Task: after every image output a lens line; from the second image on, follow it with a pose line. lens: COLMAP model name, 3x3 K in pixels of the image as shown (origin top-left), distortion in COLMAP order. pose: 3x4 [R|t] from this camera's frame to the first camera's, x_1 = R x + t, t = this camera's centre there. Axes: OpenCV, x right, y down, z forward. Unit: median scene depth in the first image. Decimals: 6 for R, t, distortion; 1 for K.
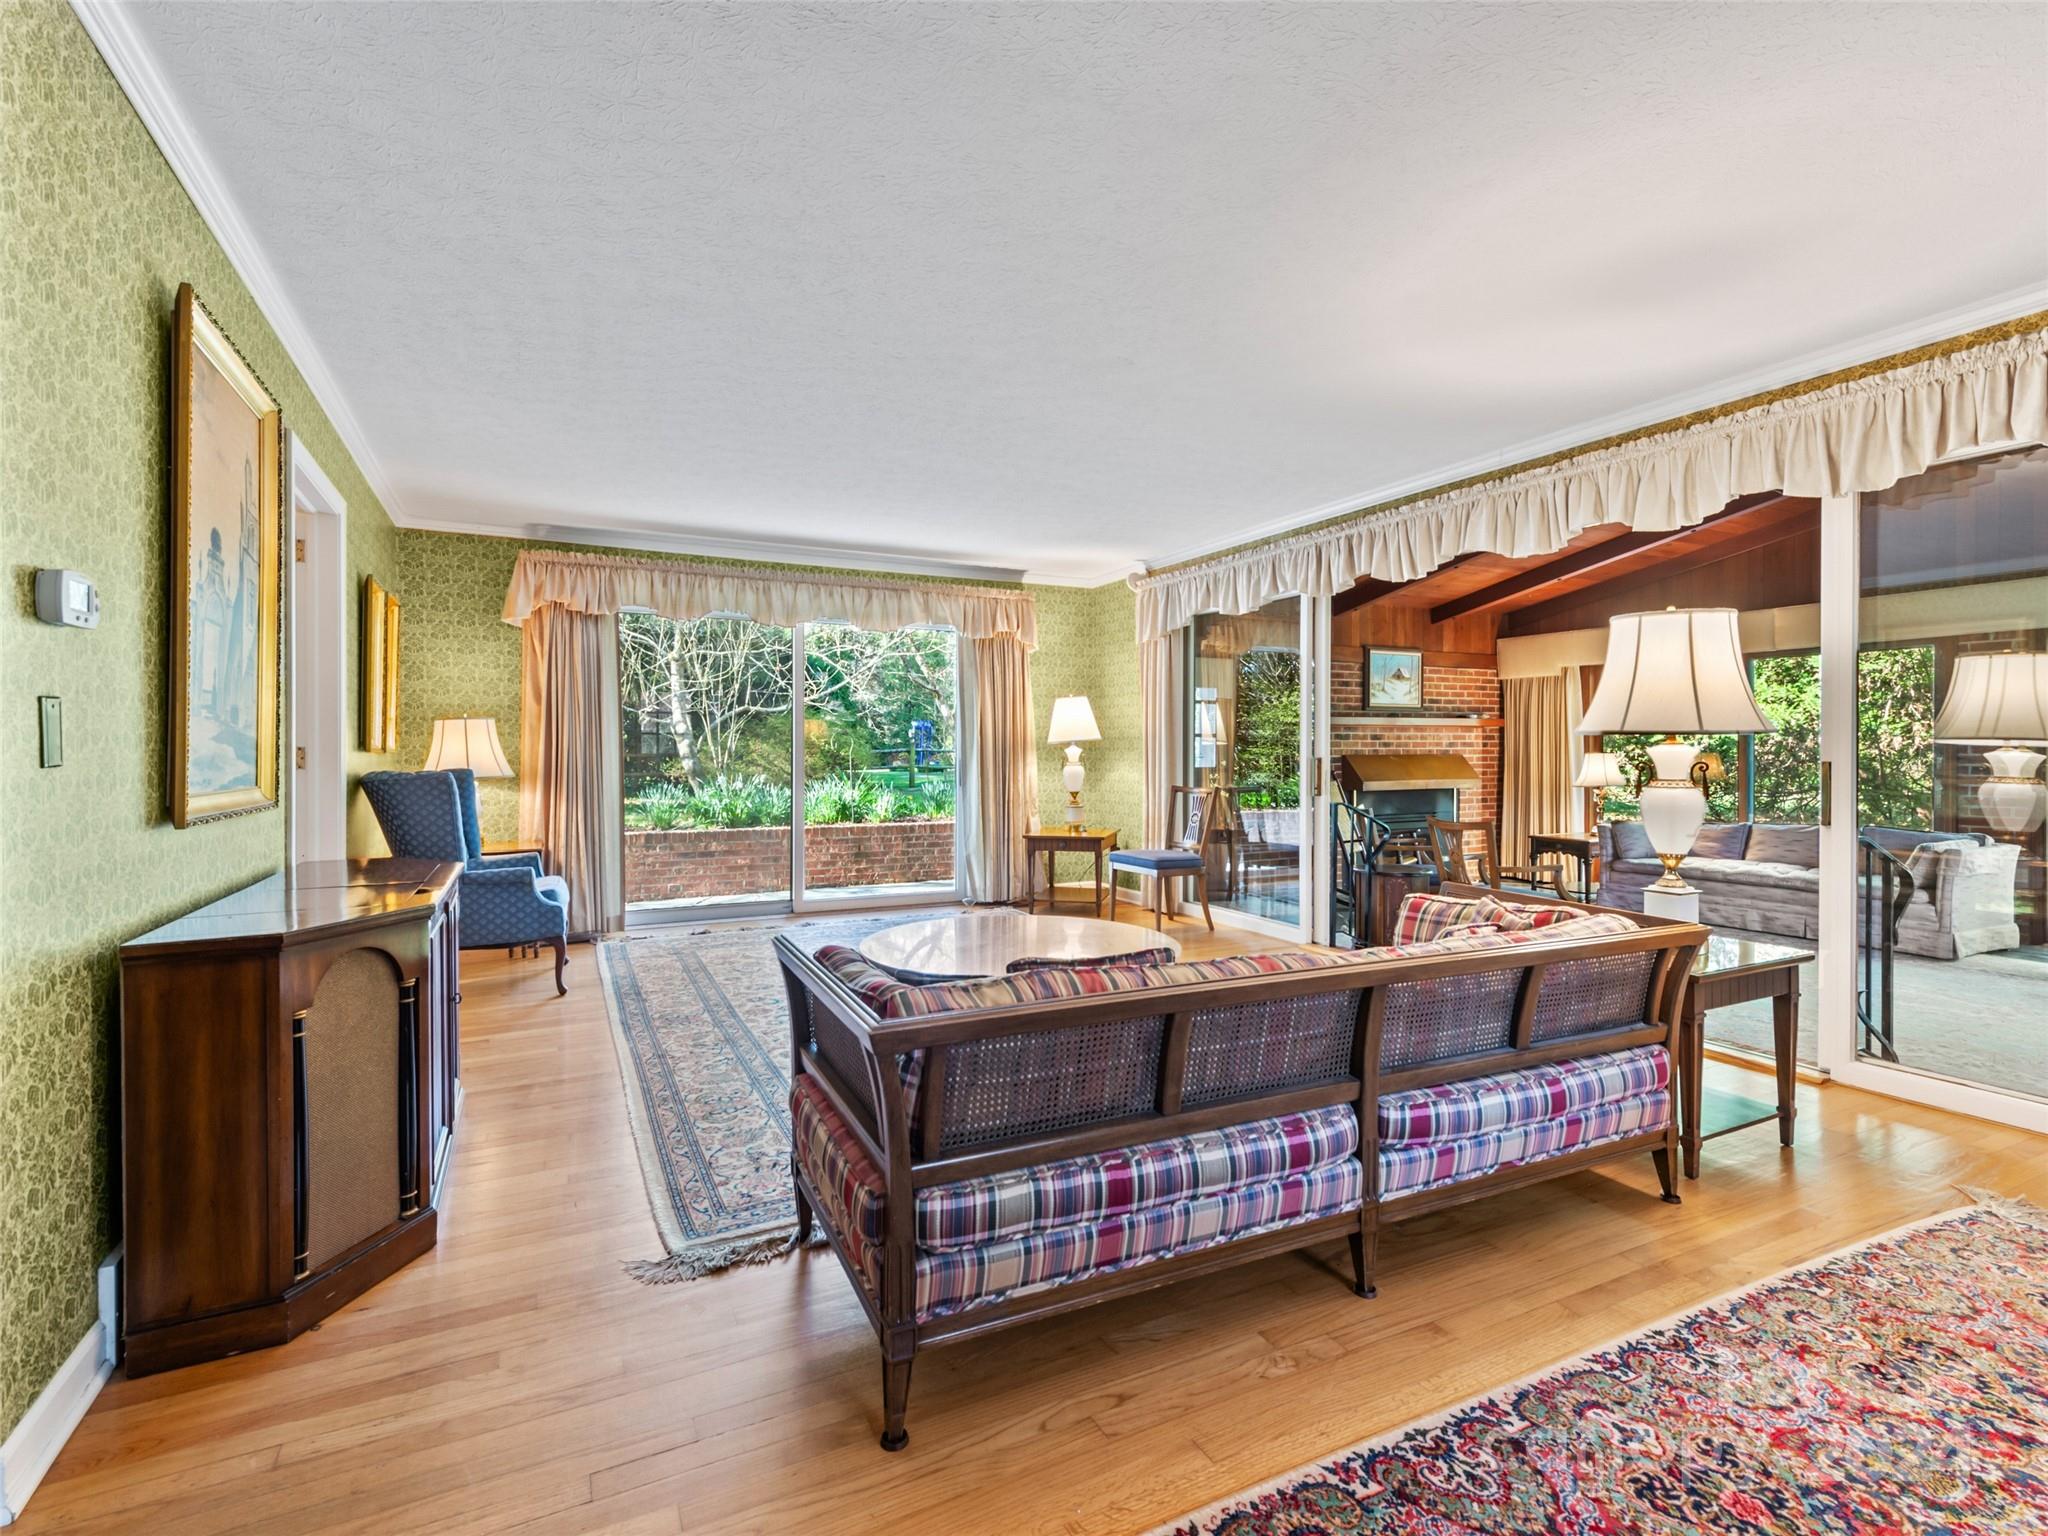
lens RADIAL K [[929.0, 0, 993.1], [0, 929.0, 762.0], [0, 0, 1]] dist [-0.000084, 0.000066]
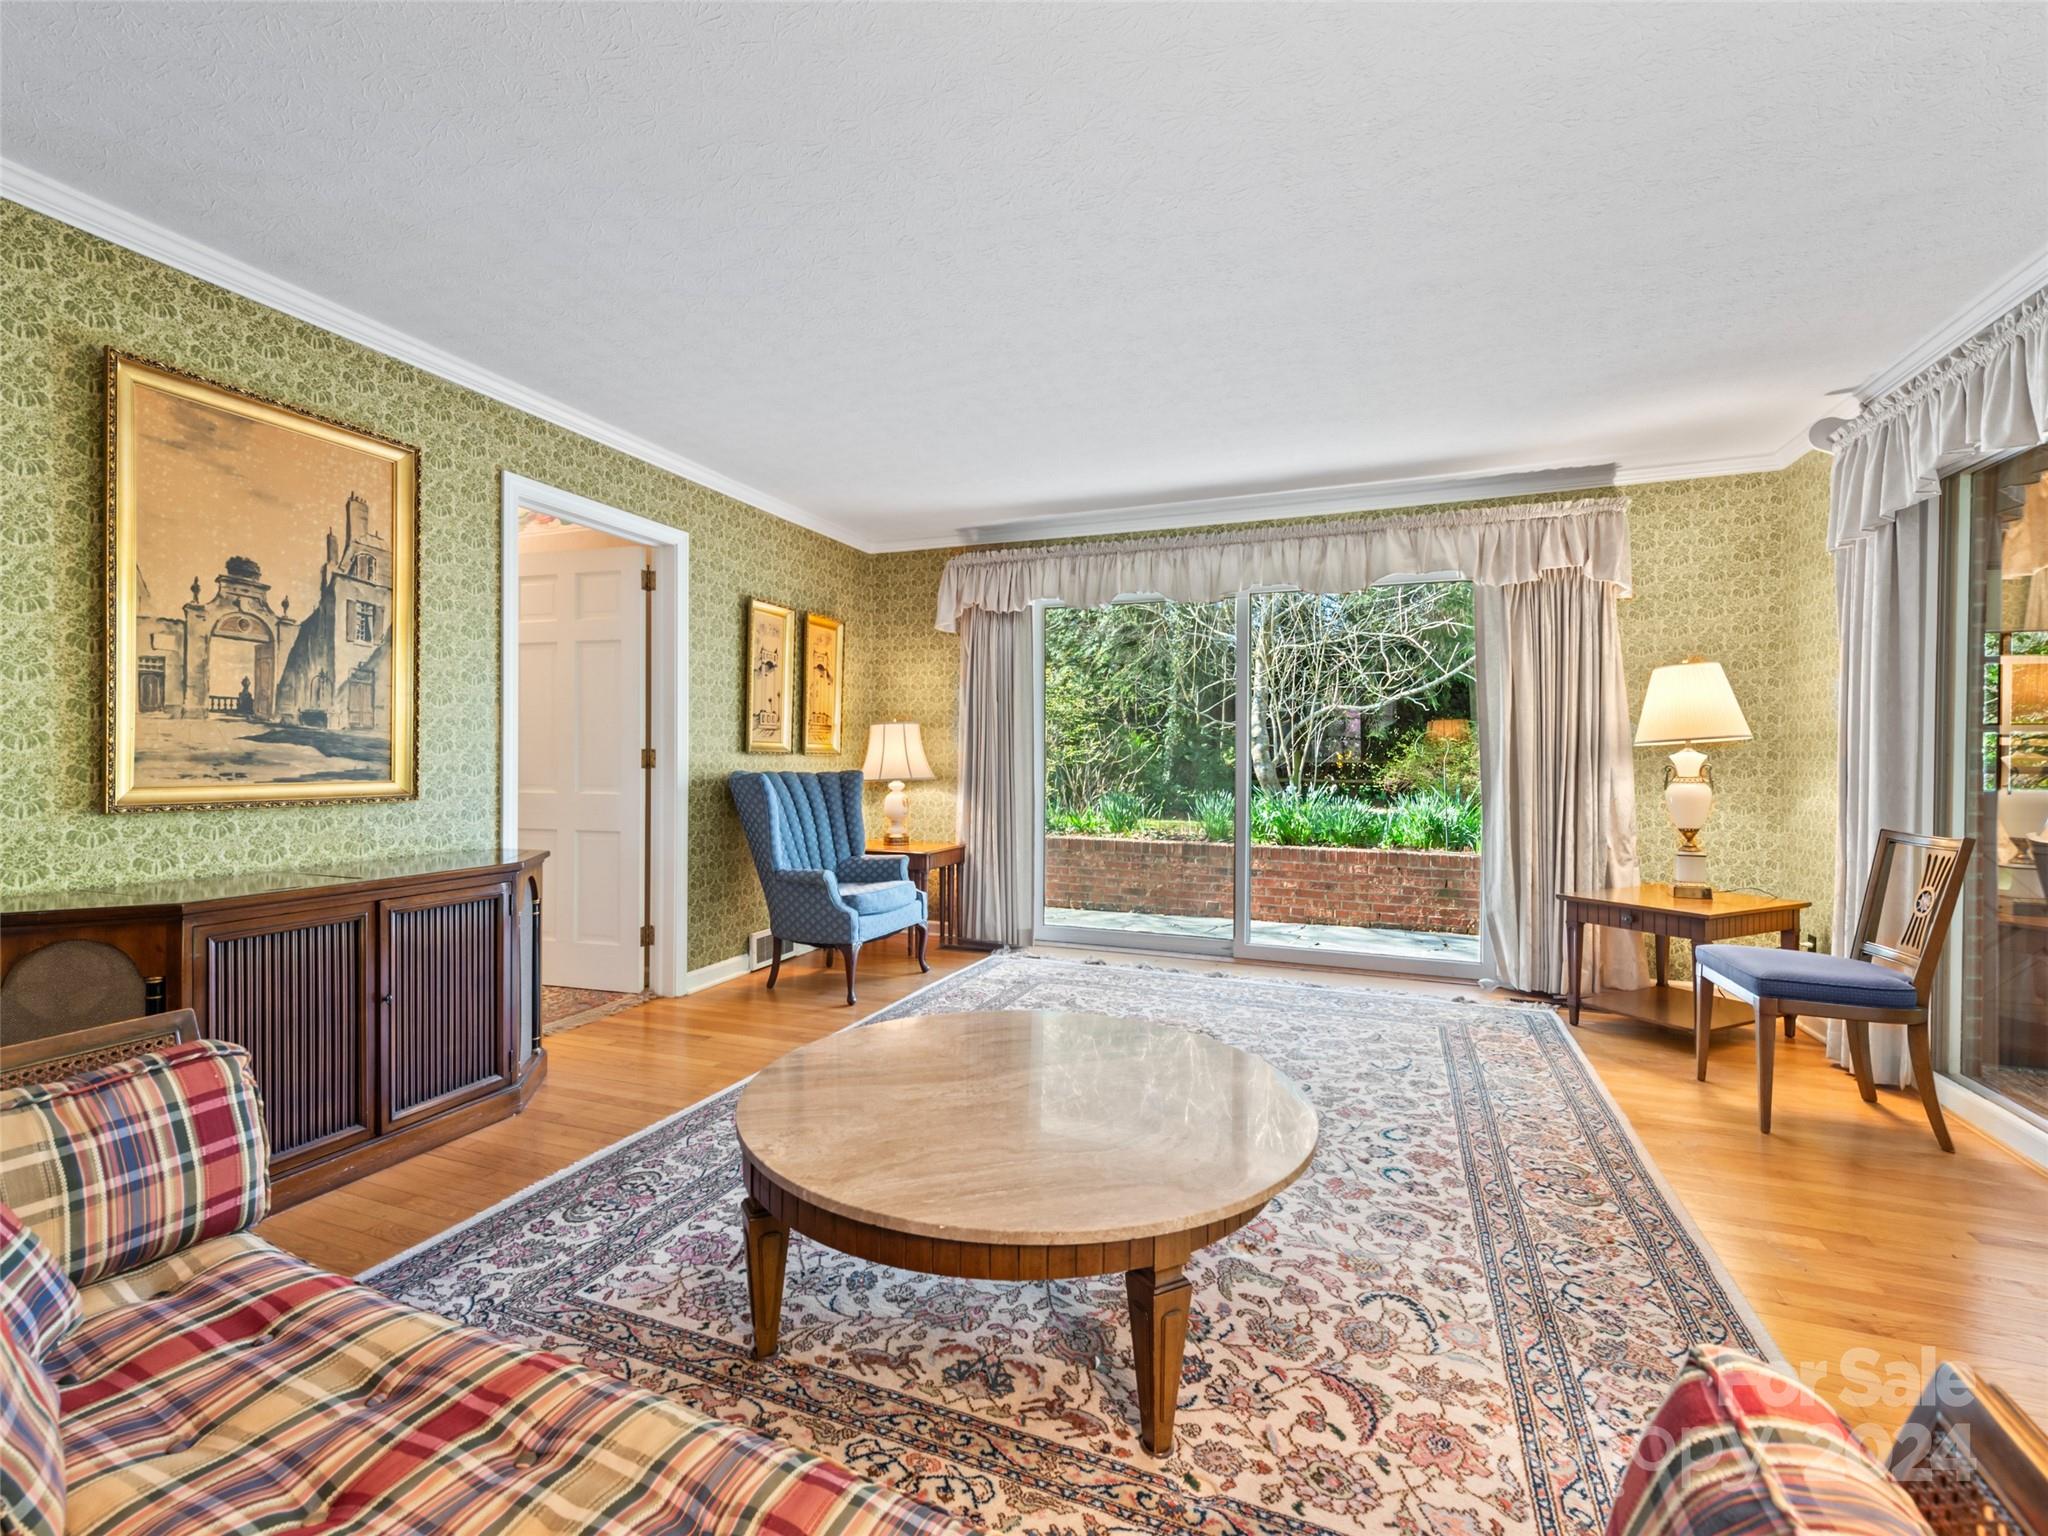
lens RADIAL K [[897.3, 0, 1008.9], [0, 897.3, 768.0], [0, 0, 1]] dist [0.013836, -0.003358]
pose [[0.673554, 0.013839, -0.739008, 0.206962], [-0.014277, 0.999882, 0.005711, -0.002703], [0.739000, 0.006704, 0.673672, 0.299230]]
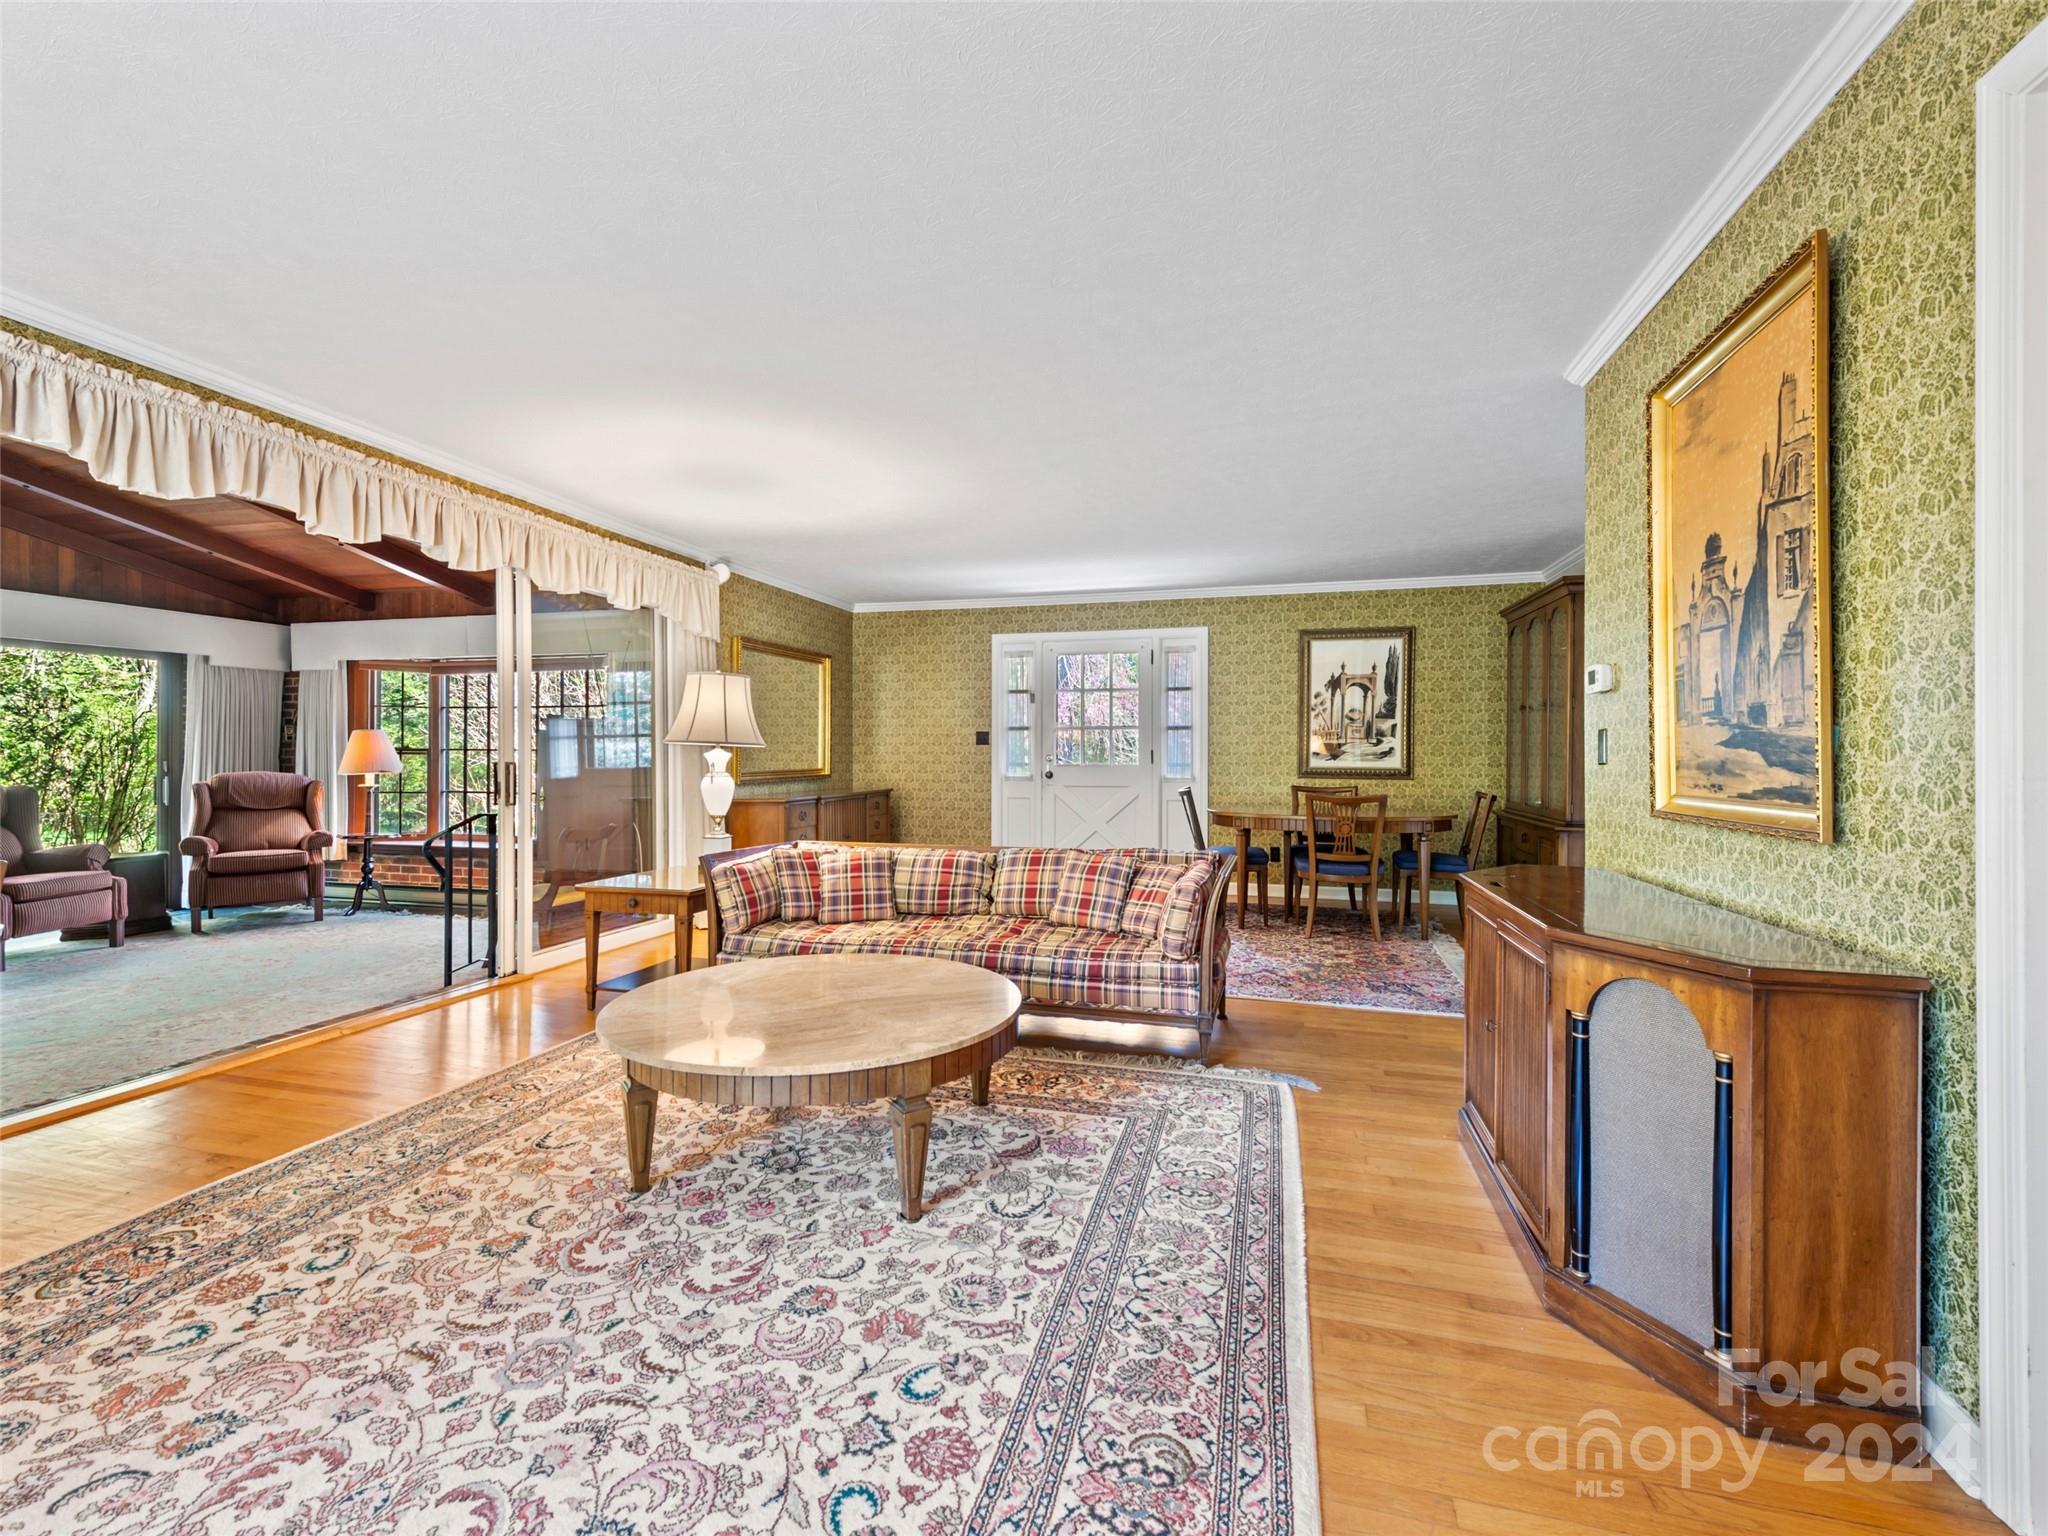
lens RADIAL K [[897.3, 0, 1026.2], [0, 897.3, 757.0], [0, 0, 1]] dist [0.013836, -0.003358]
pose [[-0.755638, -0.002055, 0.654986, -0.291096], [0.005699, 0.999937, 0.009713, -0.008017], [-0.654965, 0.011073, -0.755578, 0.704682]]
